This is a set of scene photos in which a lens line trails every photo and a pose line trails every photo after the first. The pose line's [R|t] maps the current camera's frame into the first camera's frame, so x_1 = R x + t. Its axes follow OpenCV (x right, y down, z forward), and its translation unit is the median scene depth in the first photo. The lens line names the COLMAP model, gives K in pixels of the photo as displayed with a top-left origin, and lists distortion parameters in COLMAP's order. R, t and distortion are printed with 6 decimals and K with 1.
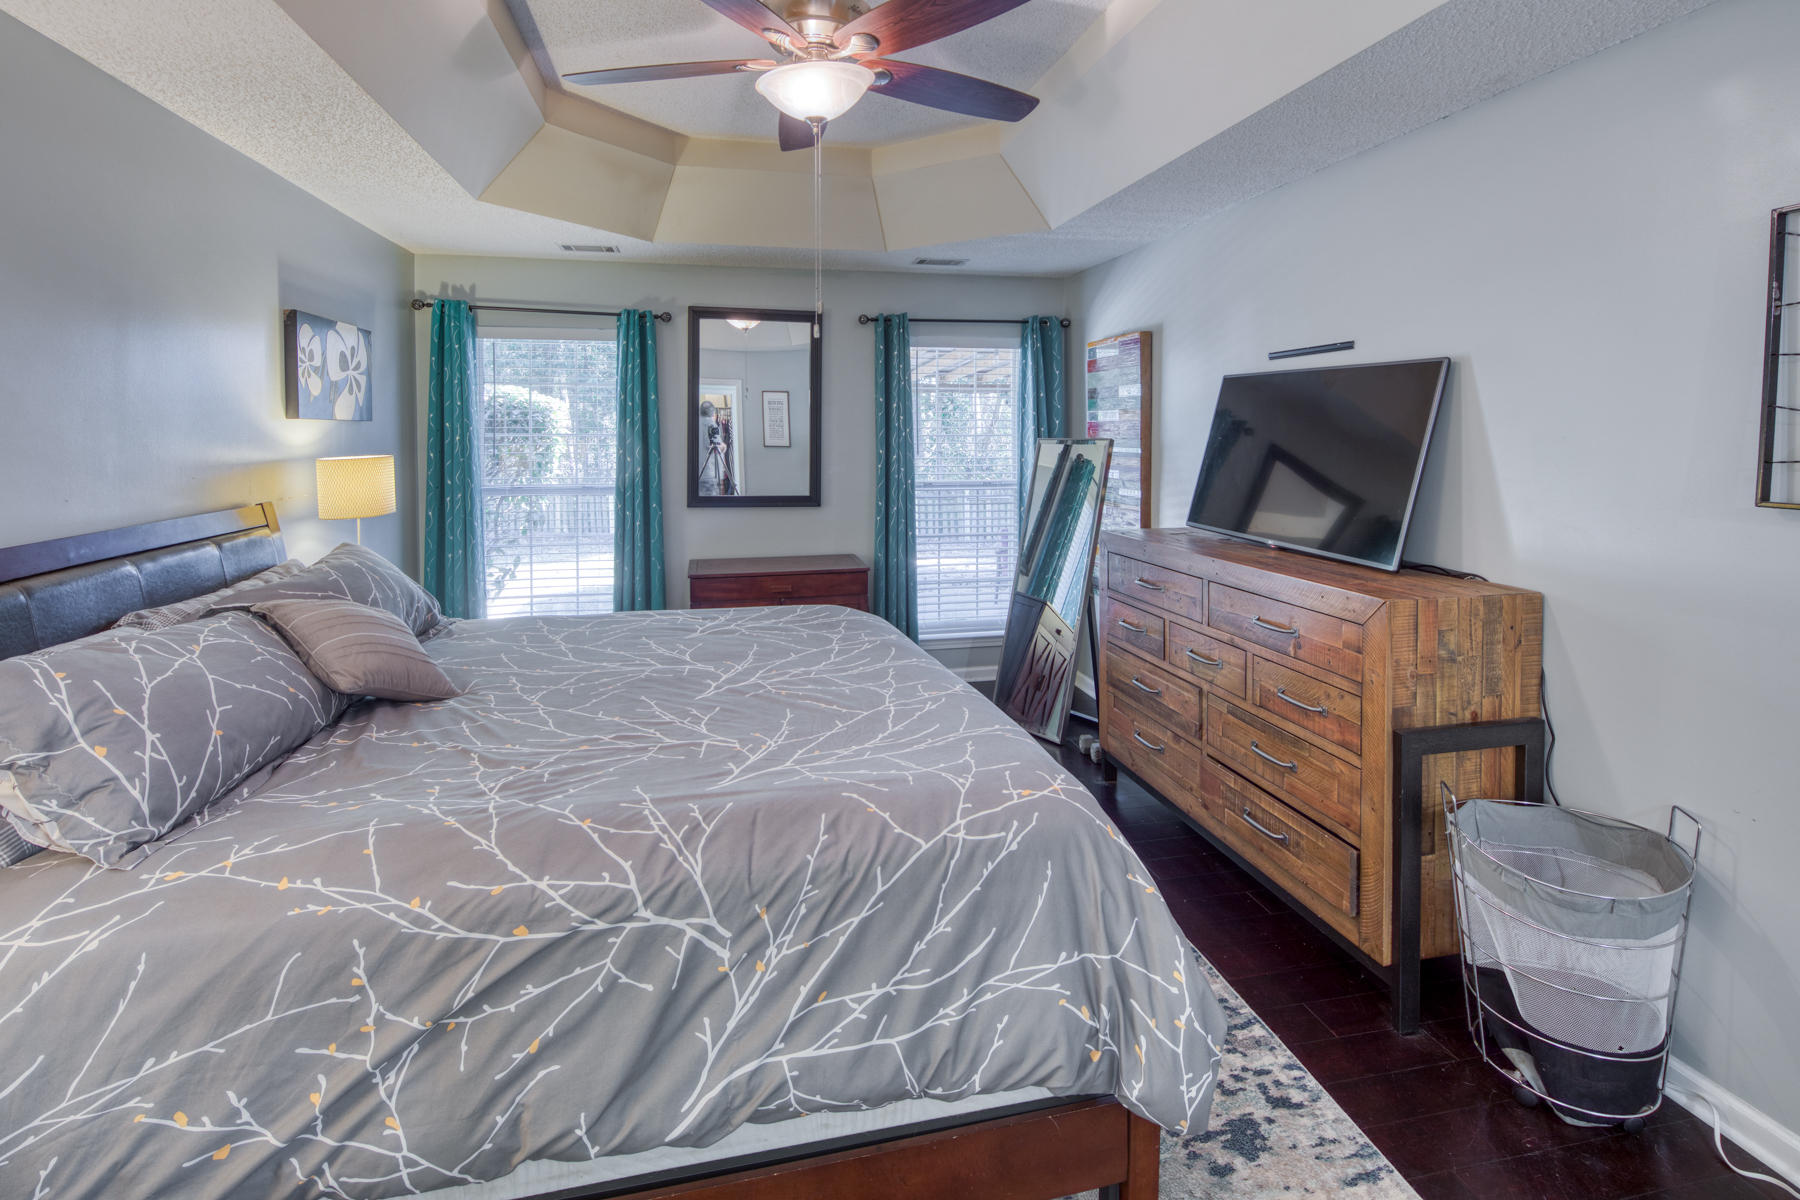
lens RADIAL K [[863.8, 0, 890.0], [0, 863.8, 454.4], [0, 0, 1]] dist [0.001034, -0.002080]
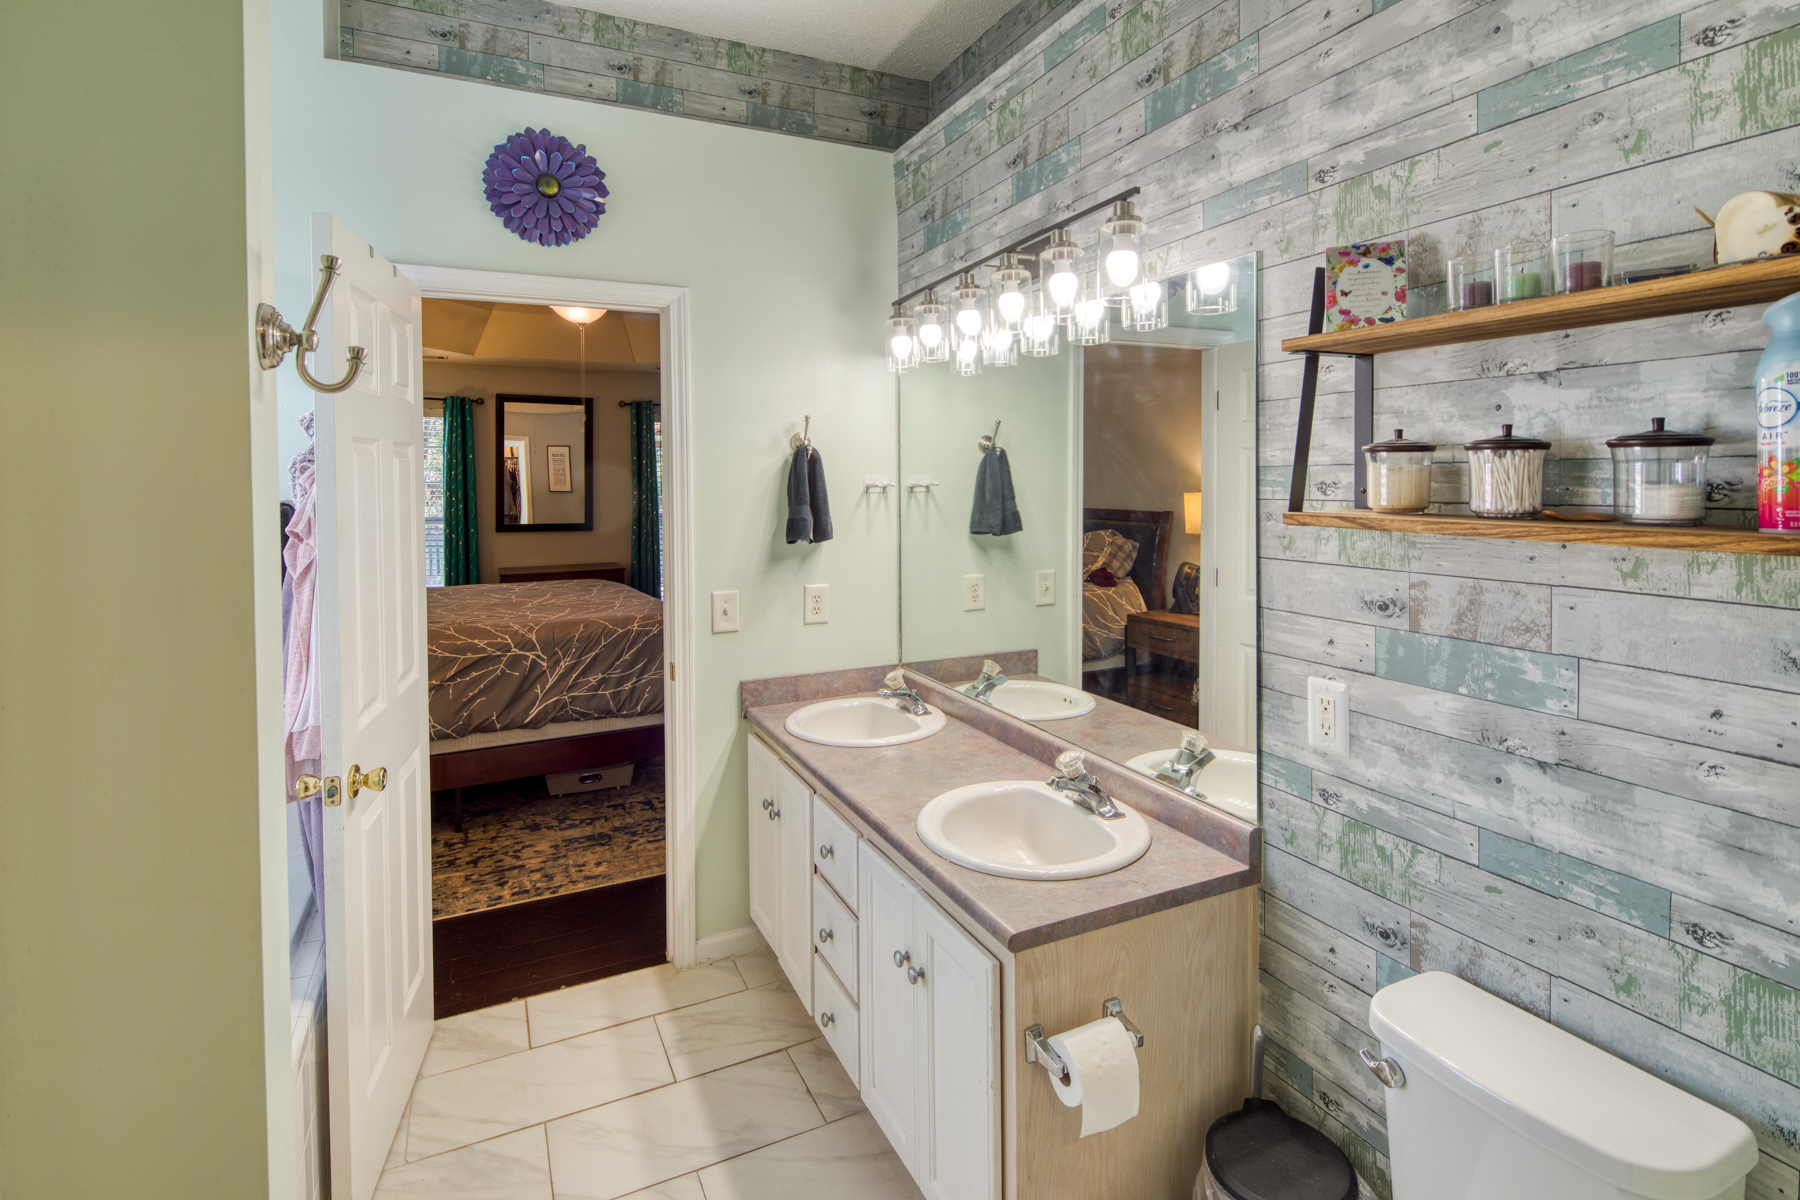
lens RADIAL K [[866.5, 0, 891.8], [0, 866.5, 499.5], [0, 0, 1]] dist [0.001245, -0.000187]
pose [[0.972173, -0.007869, 0.234133, 0.201236], [0.007905, 0.999968, 0.000783, 0.031716], [-0.234132, 0.001089, 0.972204, -1.602104]]
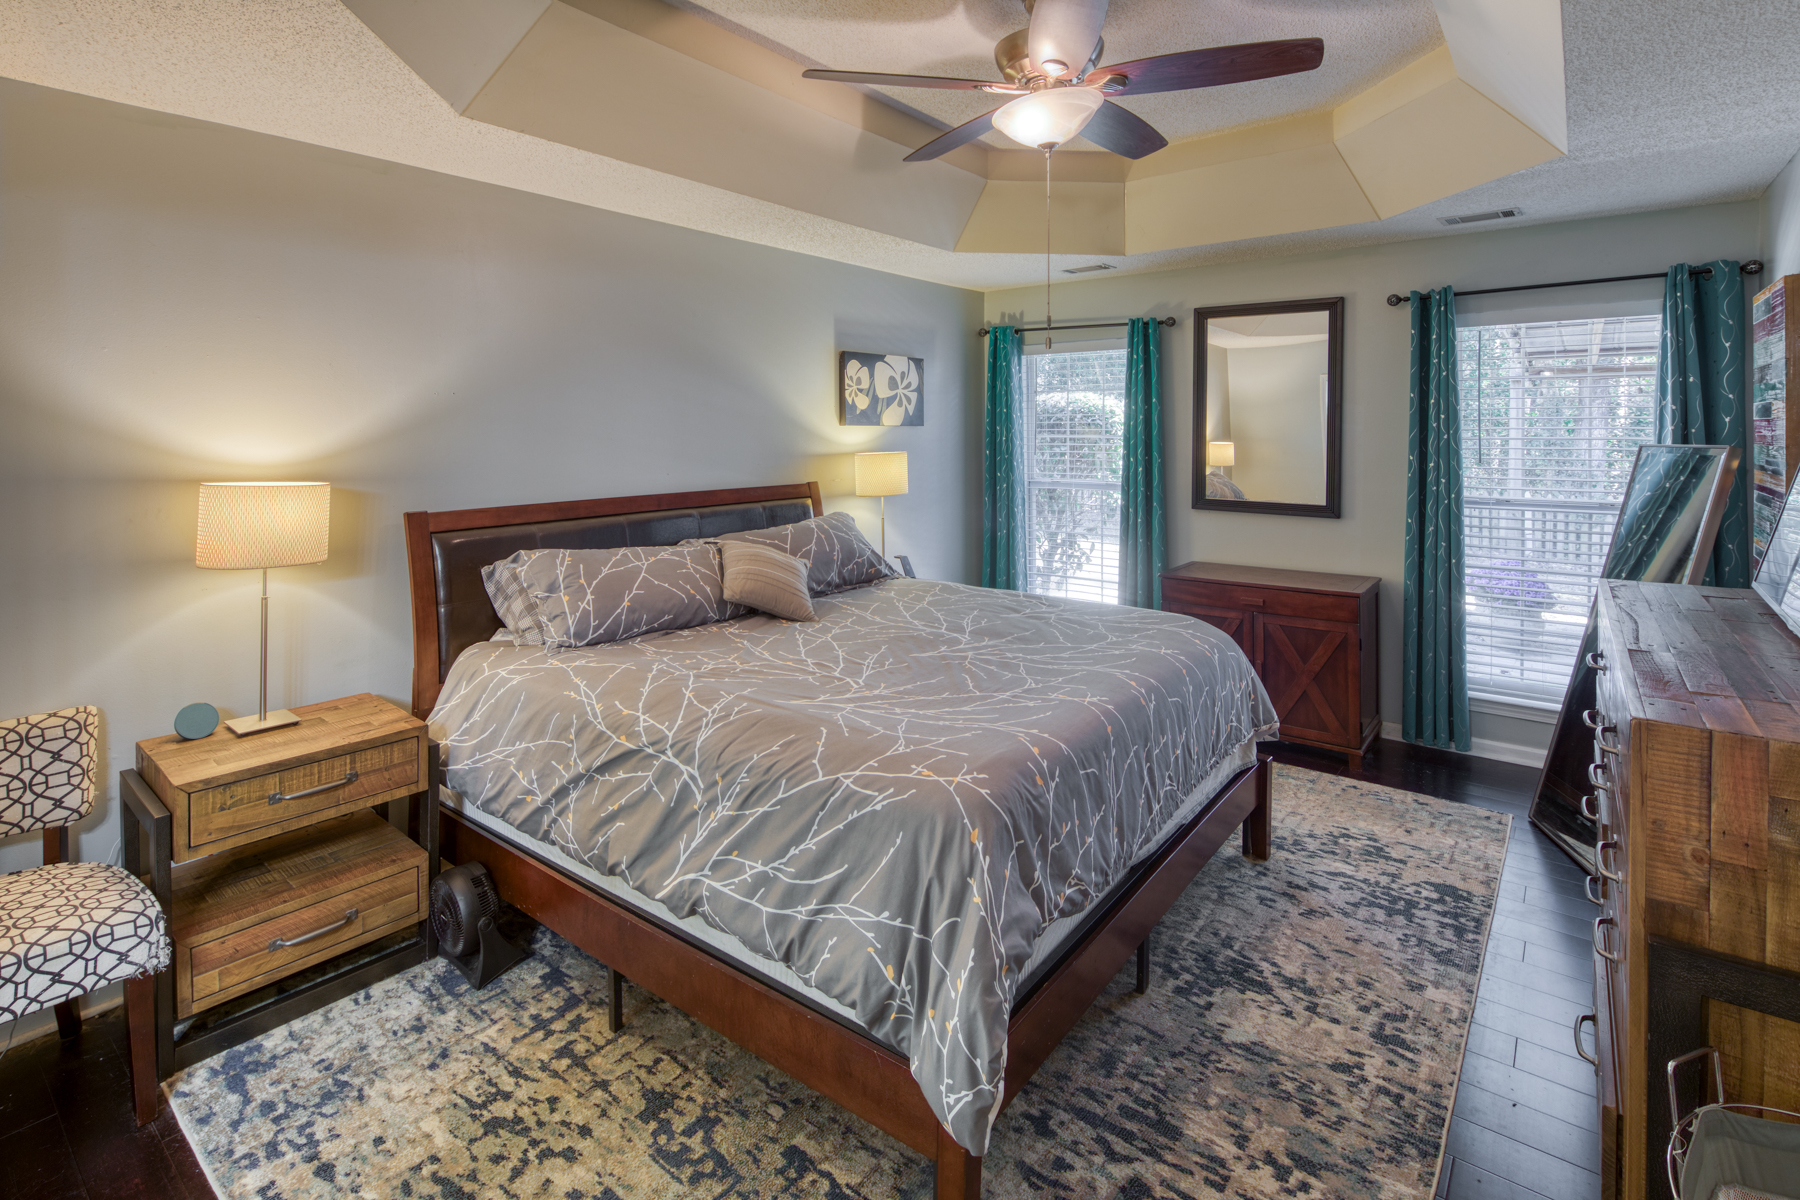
lens RADIAL K [[863.8, 0, 890.0], [0, 863.8, 454.4], [0, 0, 1]] dist [0.001034, -0.002080]
pose [[0.635676, 0.020460, -0.771685, 0.881243], [-0.018201, 0.999768, 0.011515, -0.020031], [0.771741, 0.006726, 0.635901, 0.246692]]
